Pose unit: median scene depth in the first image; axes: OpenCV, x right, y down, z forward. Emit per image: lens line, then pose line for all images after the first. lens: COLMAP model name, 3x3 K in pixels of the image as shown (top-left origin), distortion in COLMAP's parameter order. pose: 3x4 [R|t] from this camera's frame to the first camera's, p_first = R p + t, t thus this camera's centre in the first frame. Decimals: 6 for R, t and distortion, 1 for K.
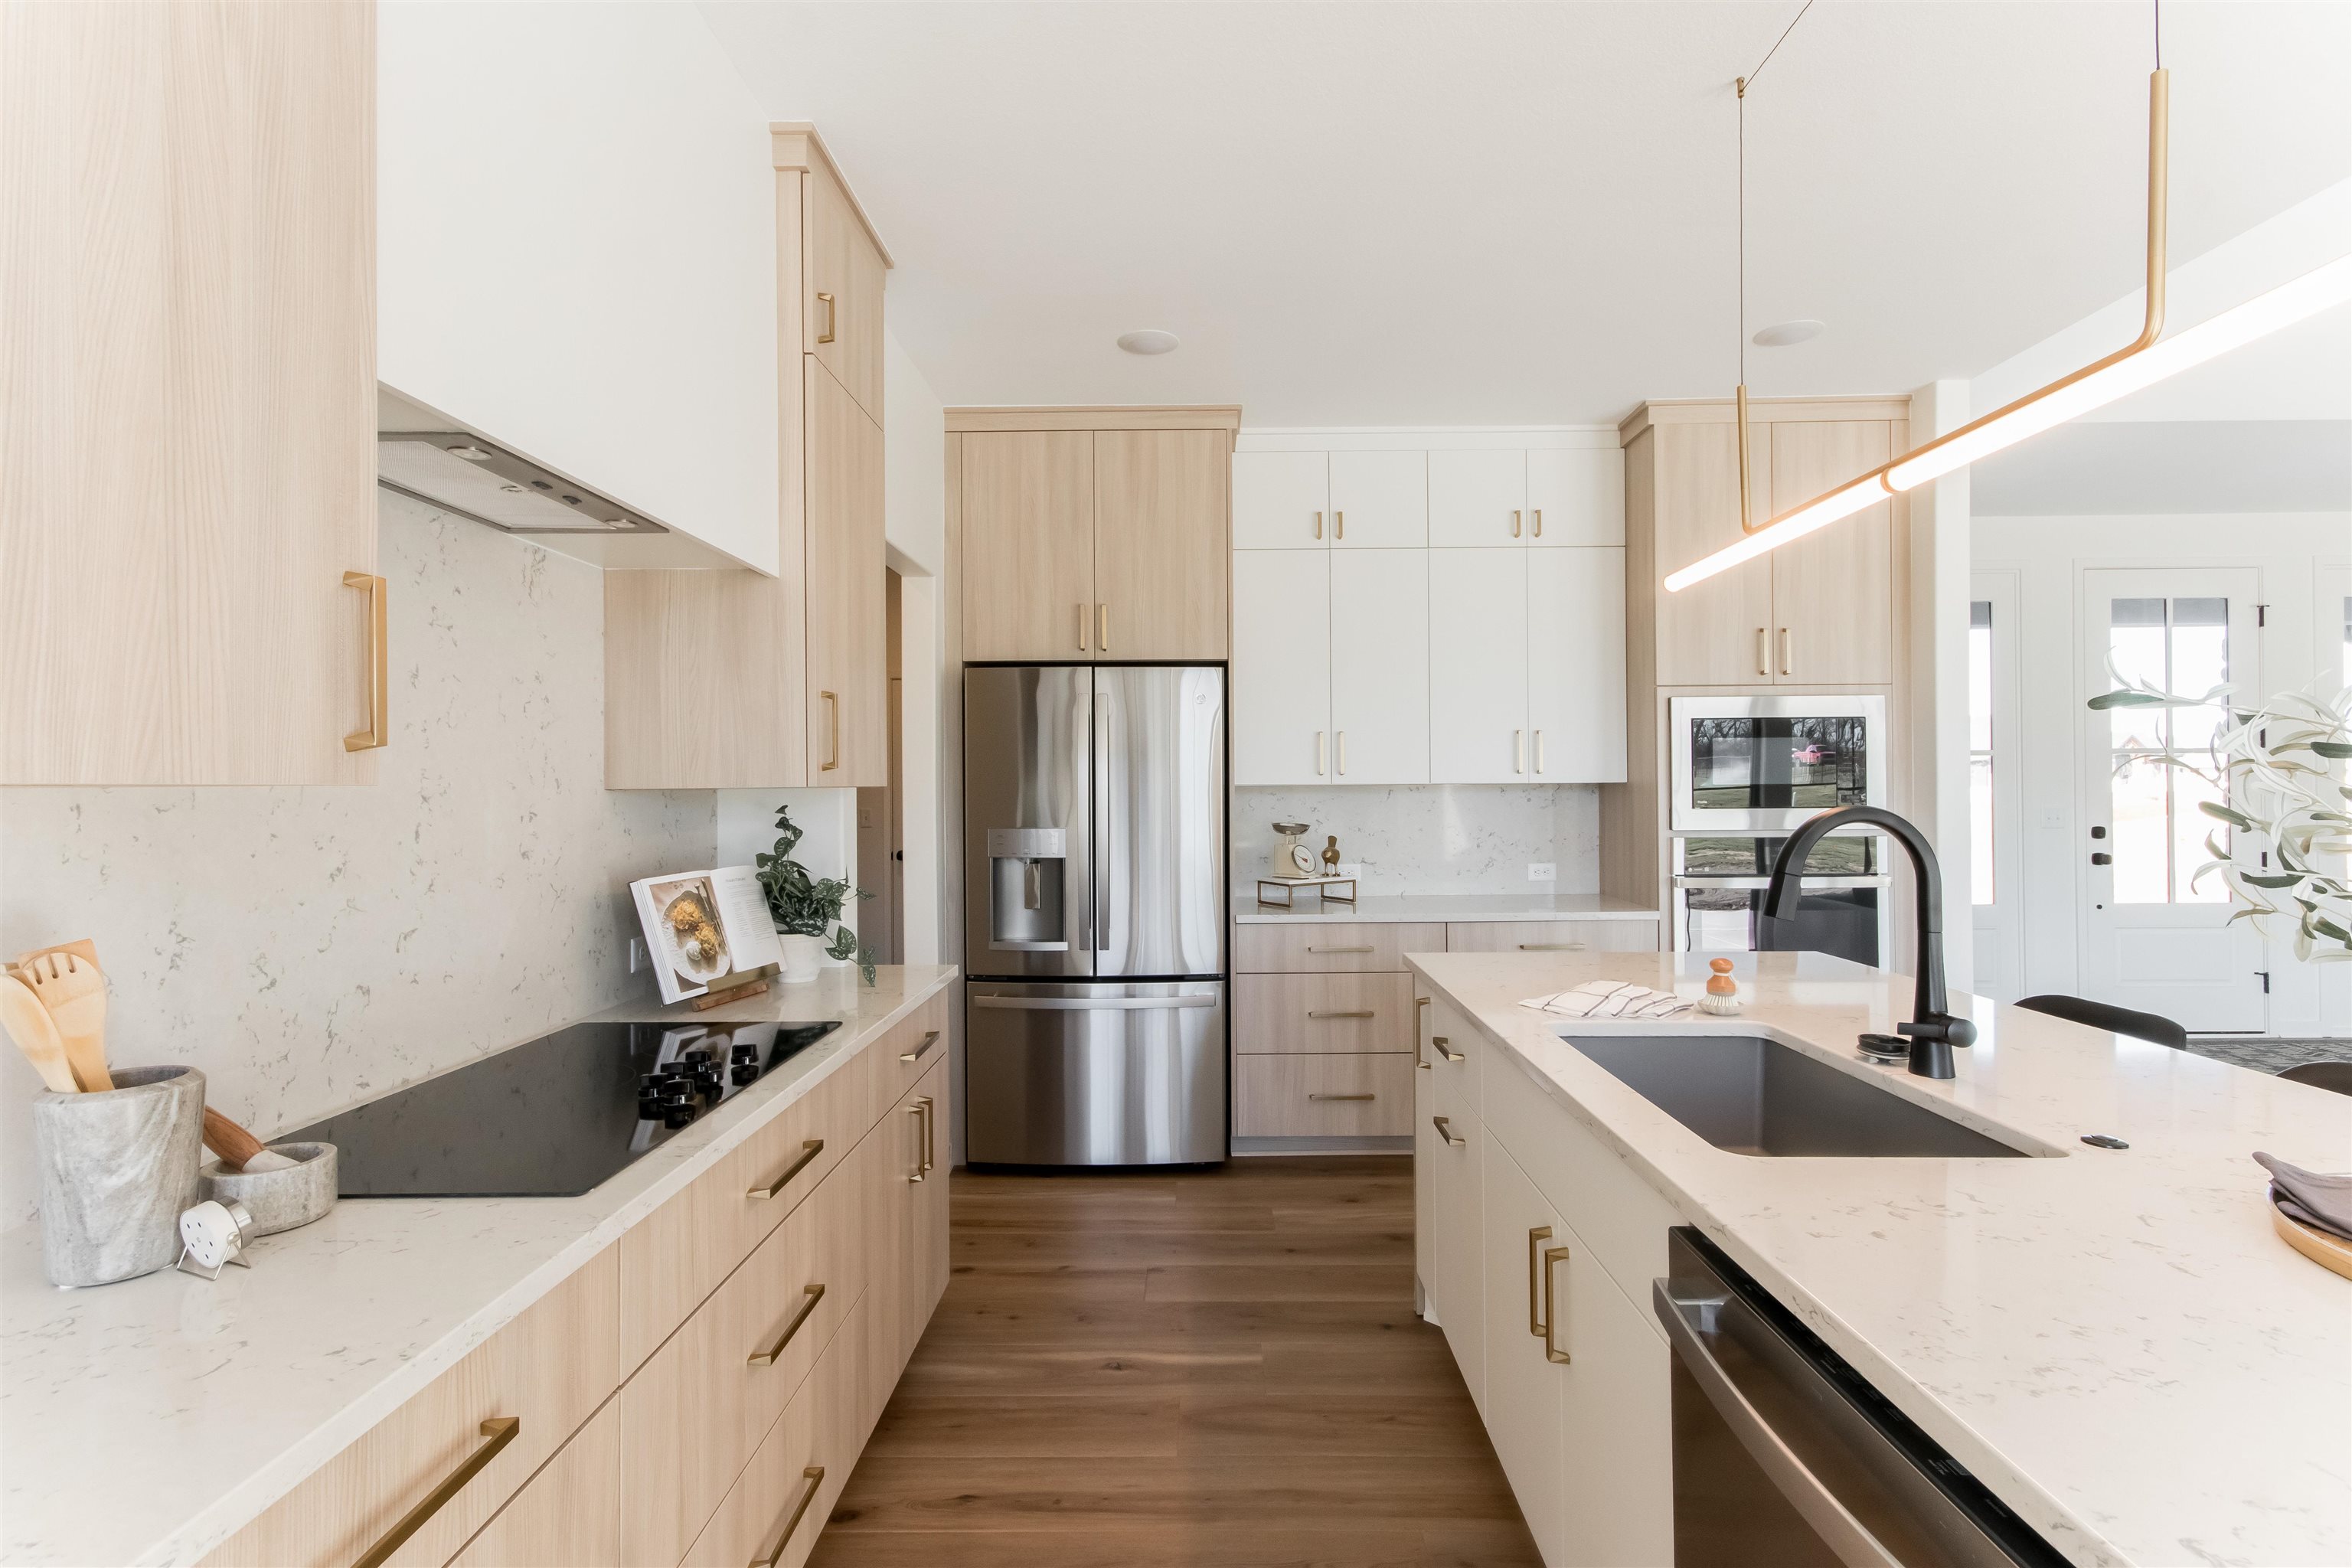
lens RADIAL K [[1095.4, 0, 1166.9], [0, 1095.4, 781.1], [0, 0, 1]] dist [0.002960, -0.009380]
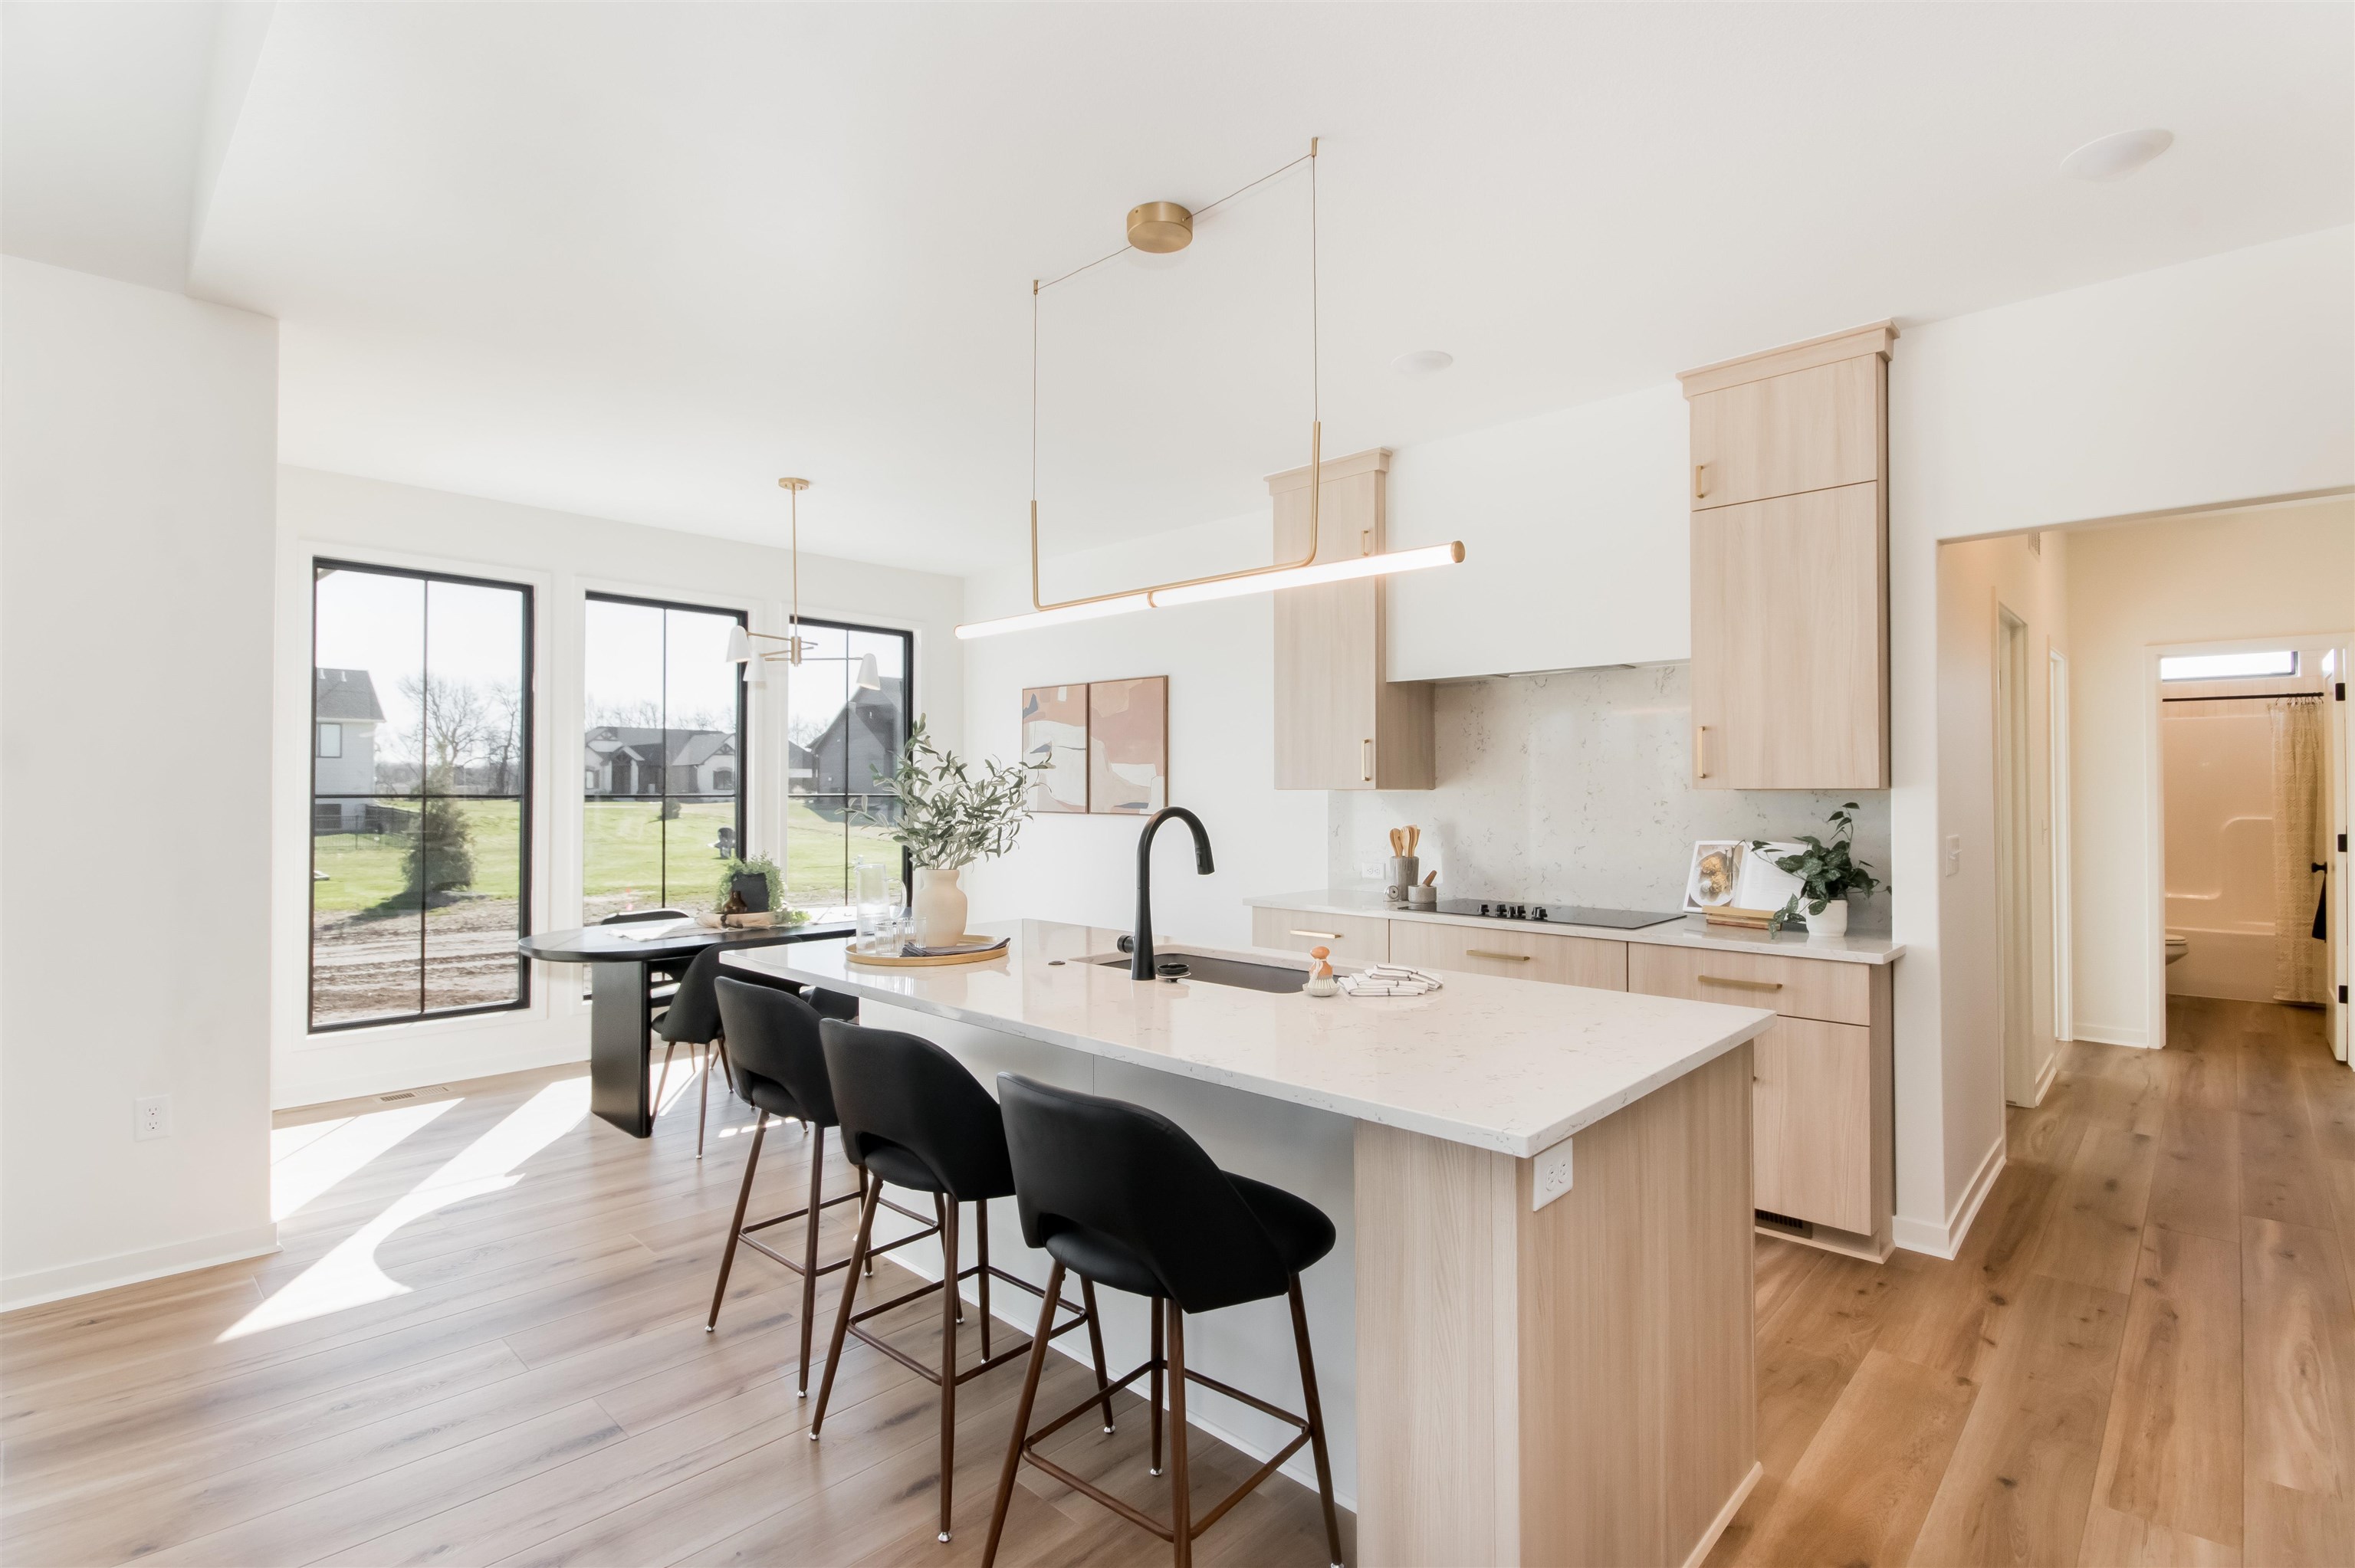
lens RADIAL K [[1106.0, 0, 1187.6], [0, 1106.0, 780.6], [0, 0, 1]] dist [0.019213, 0.000134]
pose [[-0.667369, -0.000467, -0.744727, 0.775358], [0.007443, 0.999946, -0.007297, -0.000092], [0.744690, -0.010412, -0.667330, 0.879997]]
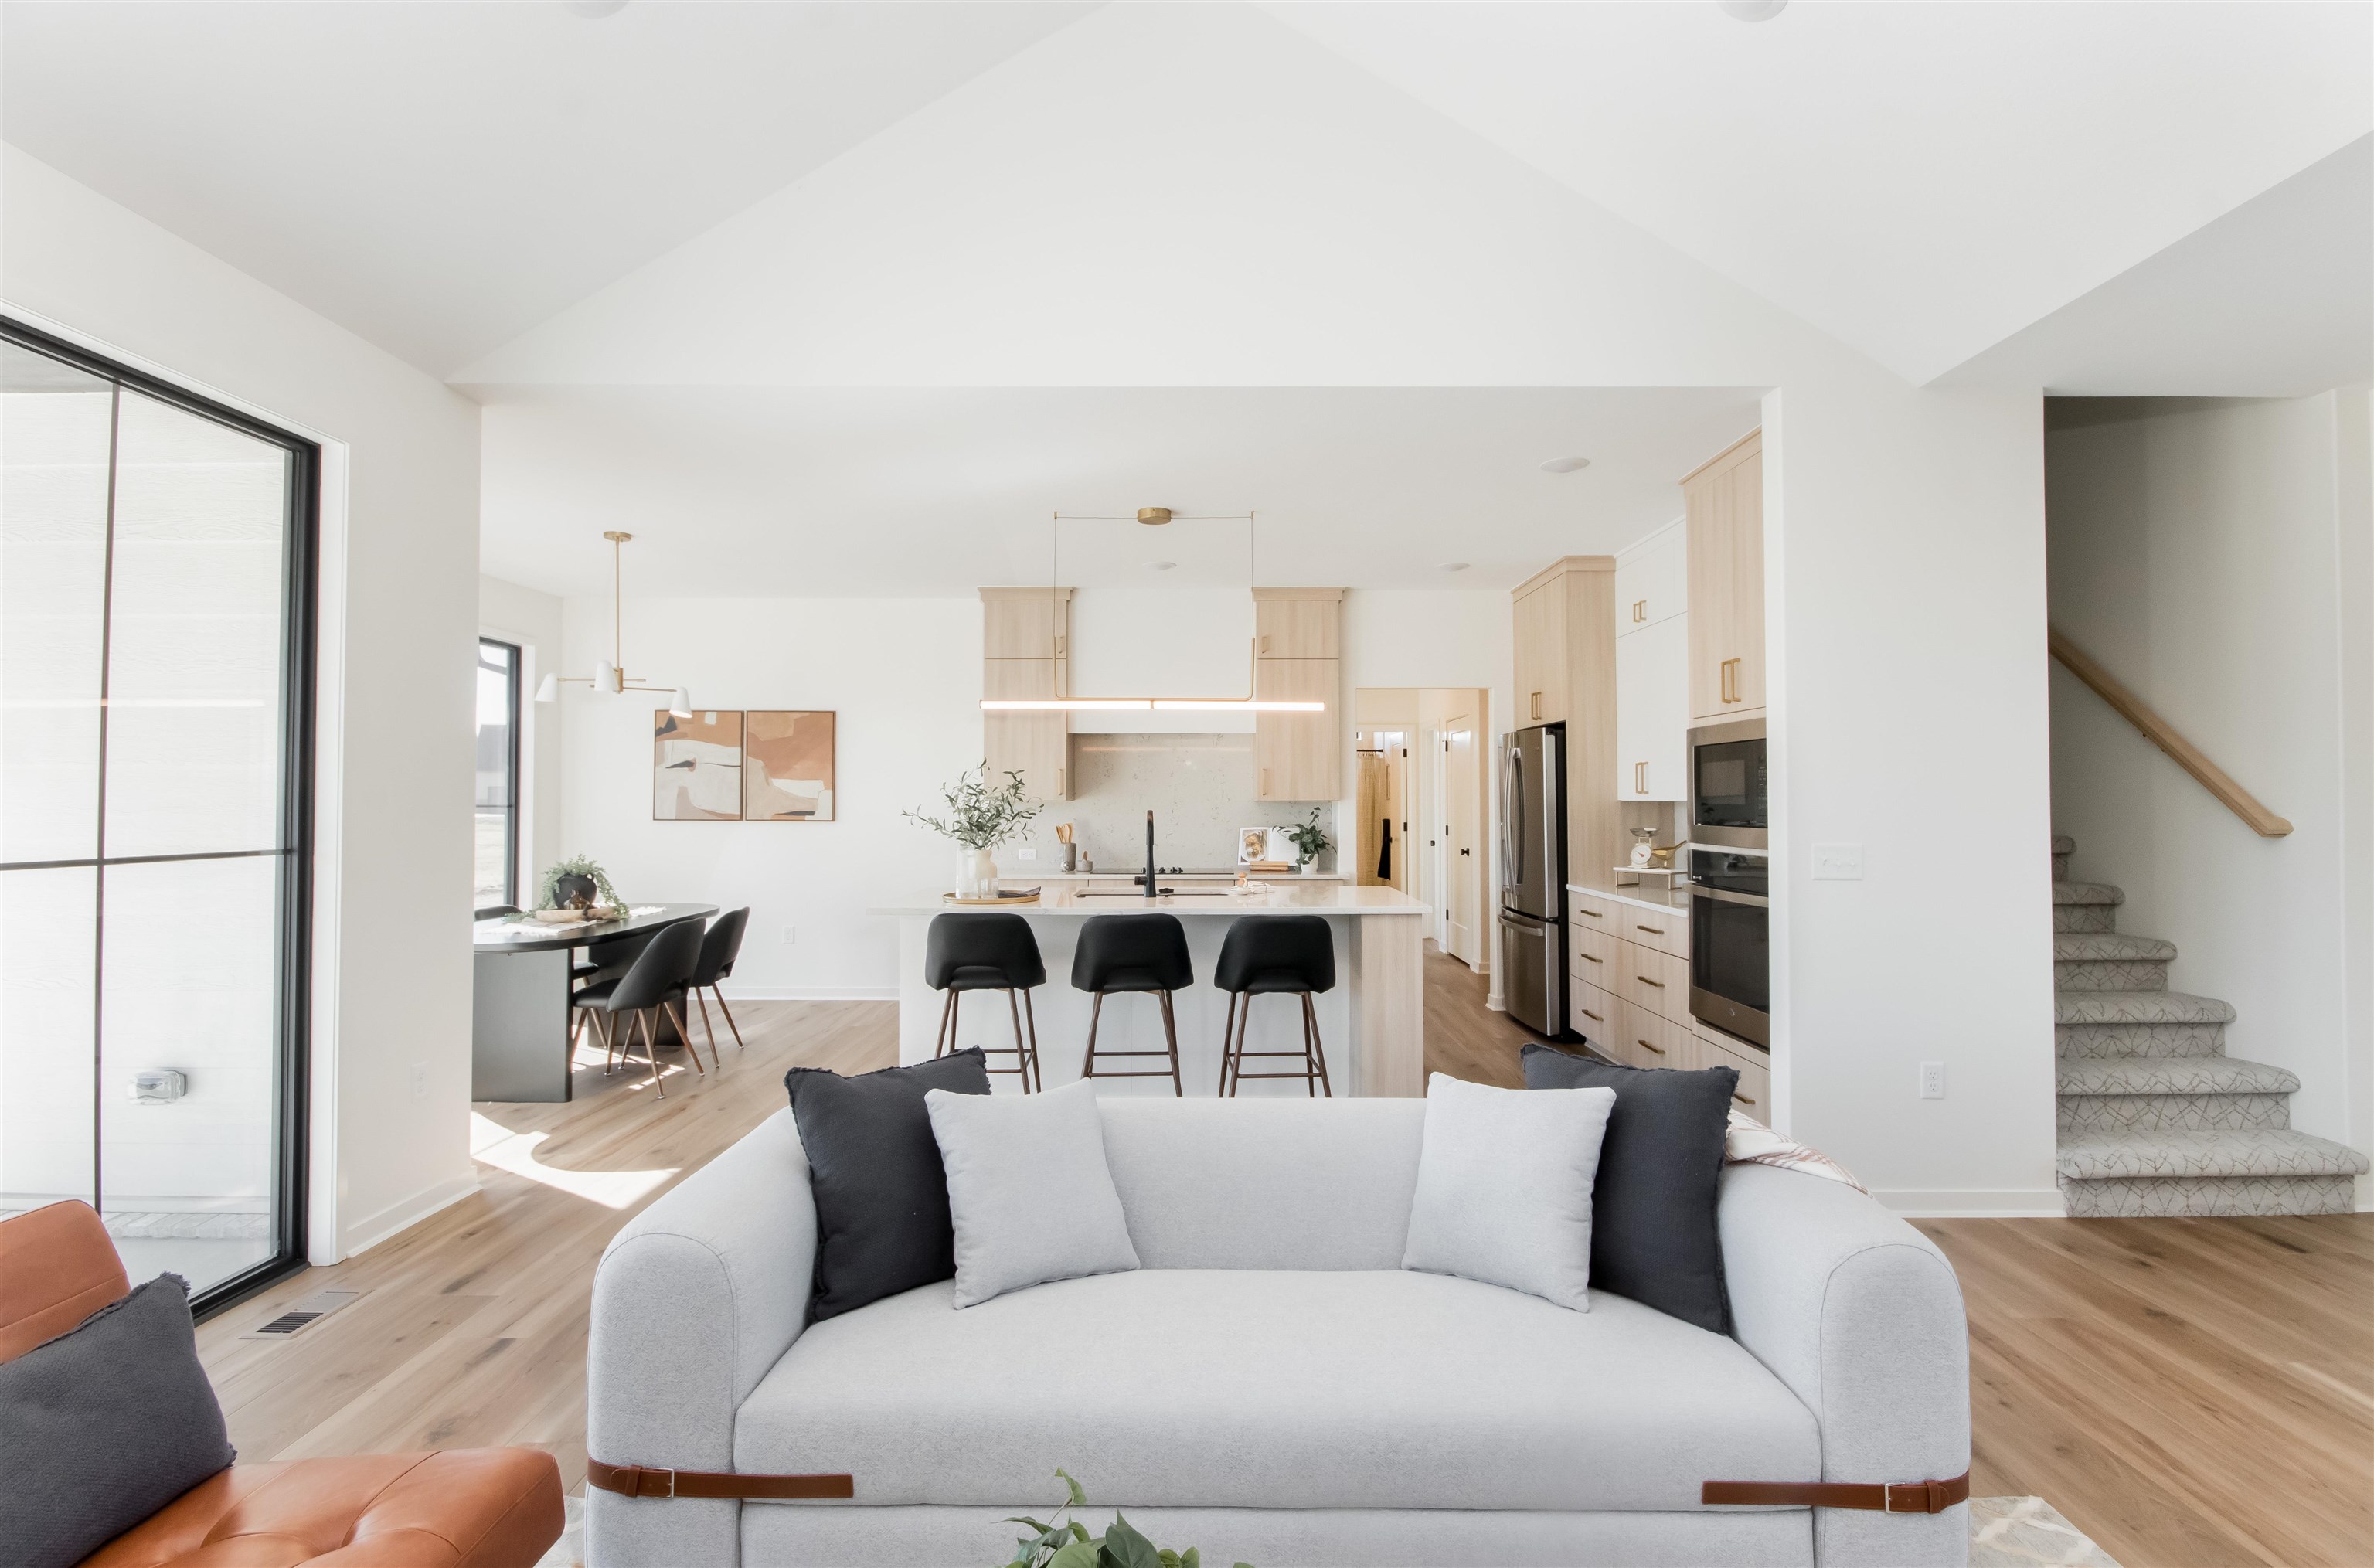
lens RADIAL K [[1112.6, 0, 1201.7], [0, 1112.6, 781.1], [0, 0, 1]] dist [0.001165, -0.000617]
pose [[0.032071, -0.010330, -0.999432, 1.610616], [0.004163, 0.999939, -0.010202, -0.010617], [0.999477, -0.003833, 0.032112, 0.429703]]
